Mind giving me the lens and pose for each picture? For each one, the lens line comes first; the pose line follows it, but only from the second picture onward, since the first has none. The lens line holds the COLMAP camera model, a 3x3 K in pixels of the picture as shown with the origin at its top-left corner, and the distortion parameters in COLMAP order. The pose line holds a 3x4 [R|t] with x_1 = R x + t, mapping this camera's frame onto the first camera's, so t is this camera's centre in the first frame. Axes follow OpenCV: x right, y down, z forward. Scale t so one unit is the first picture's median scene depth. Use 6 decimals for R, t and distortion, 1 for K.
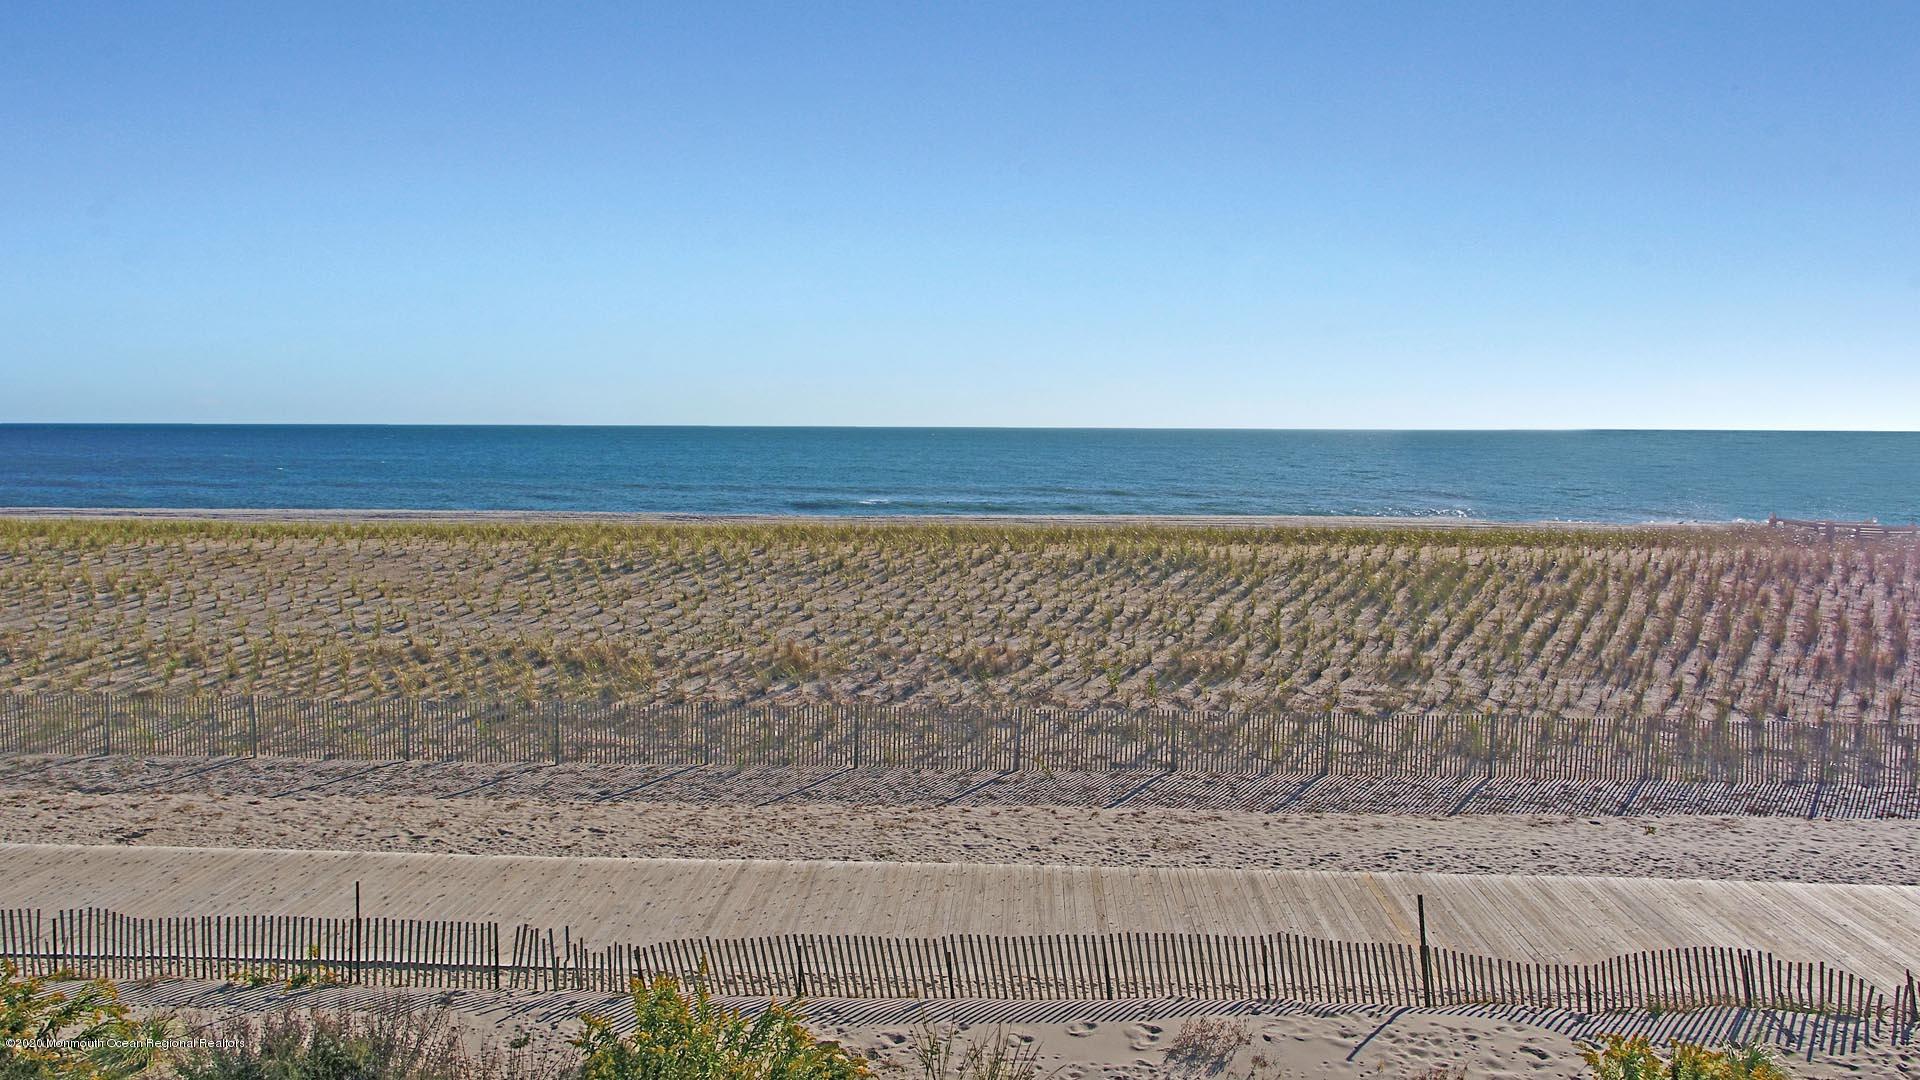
lens RADIAL K [[1364.2, 0, 960.0], [0, 1364.2, 538.7], [0, 0, 1]] dist [-0.002265, 0.004161]
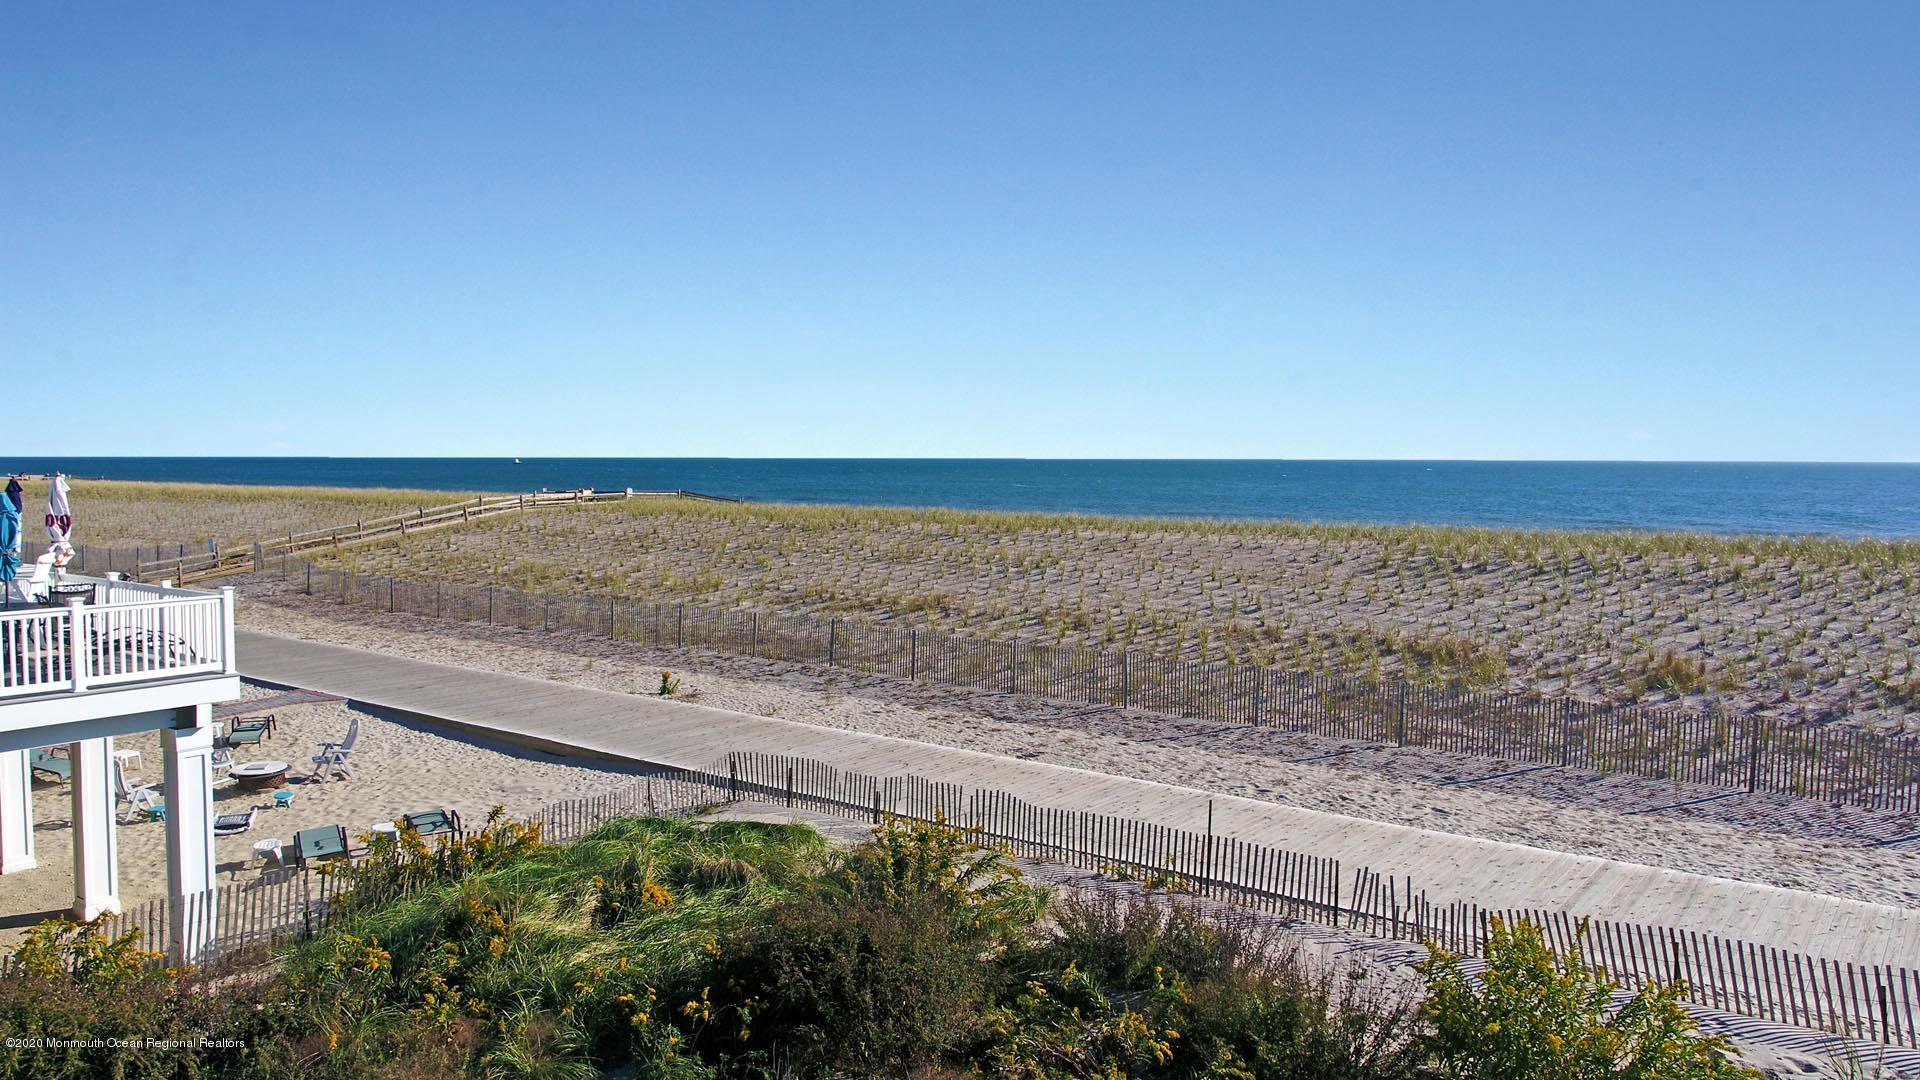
lens RADIAL K [[1364.2, 0, 952.1], [0, 1364.2, 545.7], [0, 0, 1]] dist [-0.002265, 0.004161]
pose [[0.821197, 0.036453, -0.569480, -0.006206], [-0.048215, 0.998821, -0.005591, 0.040659], [0.568605, 0.032049, 0.821986, 0.004554]]
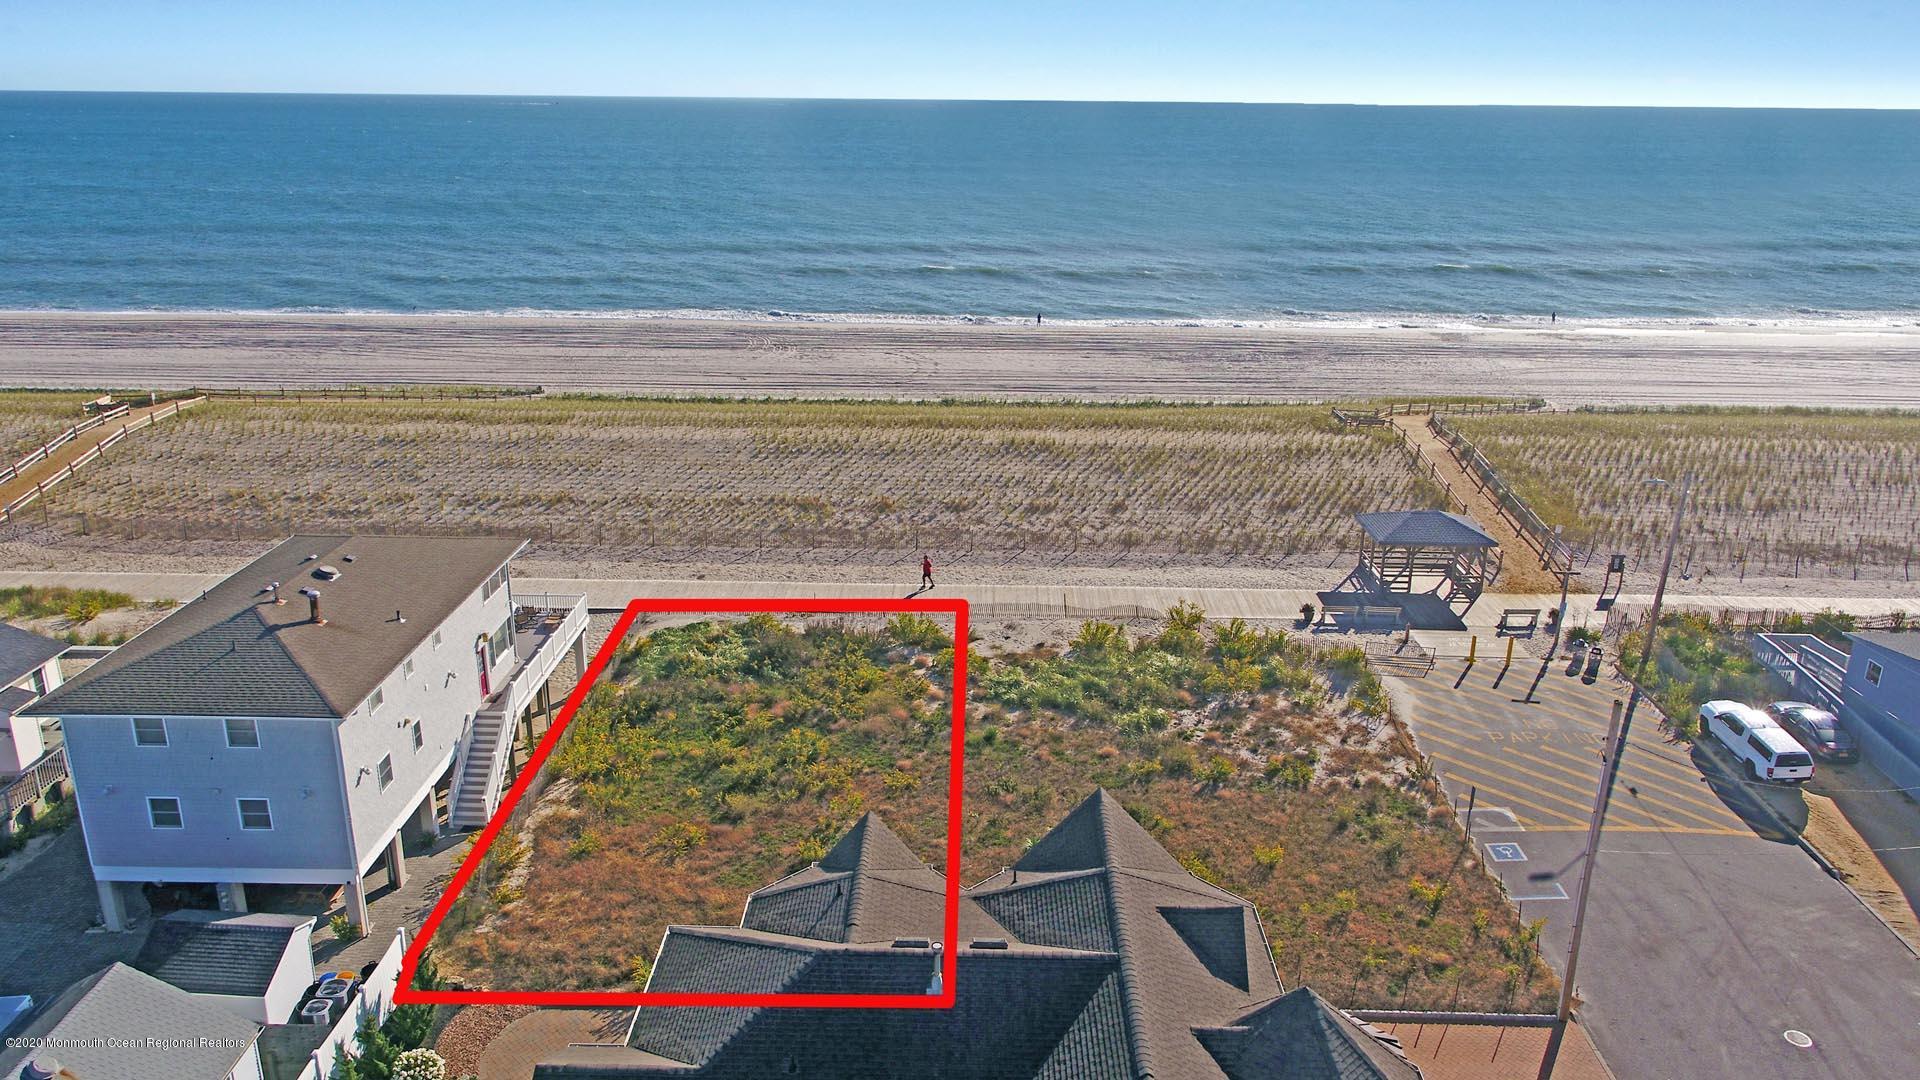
lens RADIAL K [[1364.2, 0, 957.3], [0, 1364.2, 539.2], [0, 0, 1]] dist [-0.002265, 0.004161]
pose [[0.999383, -0.006663, 0.034483, -0.085911], [-0.001396, 0.973529, 0.228560, -0.502758], [-0.035093, -0.228467, 0.972919, -1.771104]]
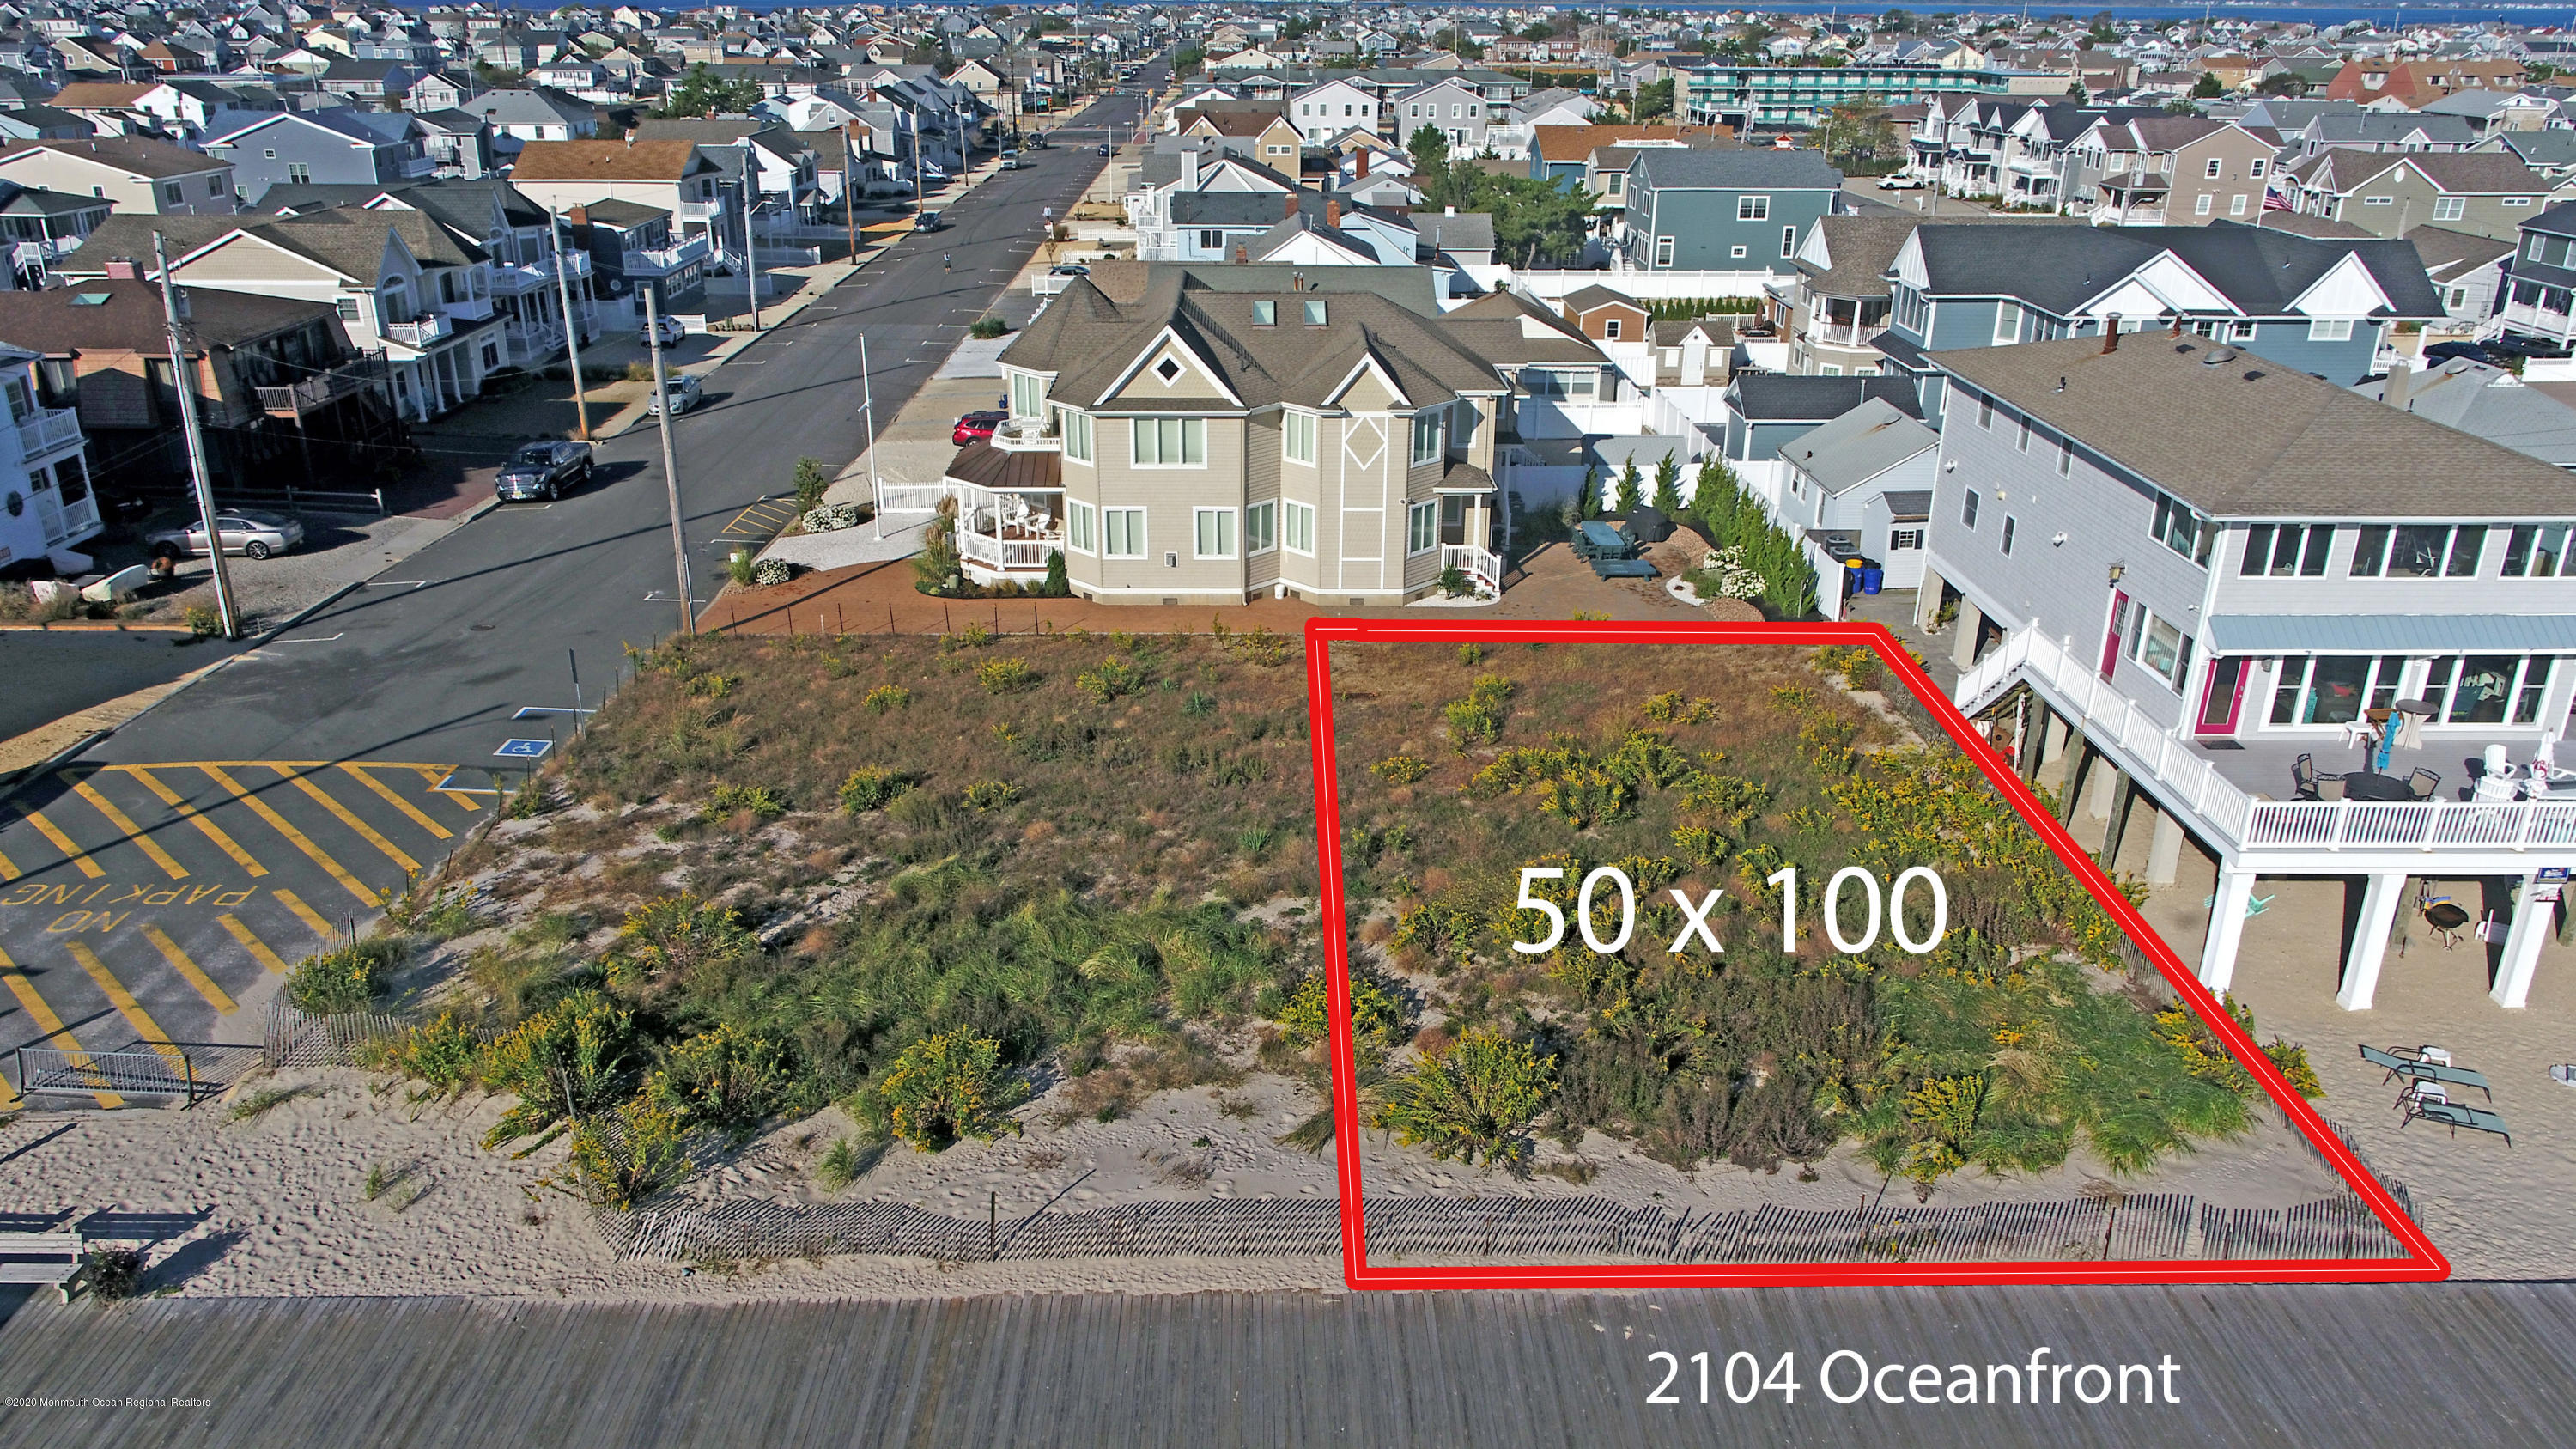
lens RADIAL K [[1830.6, 0, 1285.2], [0, 1830.6, 725.2], [0, 0, 1]] dist [-0.002265, 0.004161]
pose [[-0.997305, 0.013989, -0.072026, 0.108166], [-0.020757, 0.887764, 0.459830, -0.500267], [0.070375, 0.460086, -0.885081, 1.324252]]
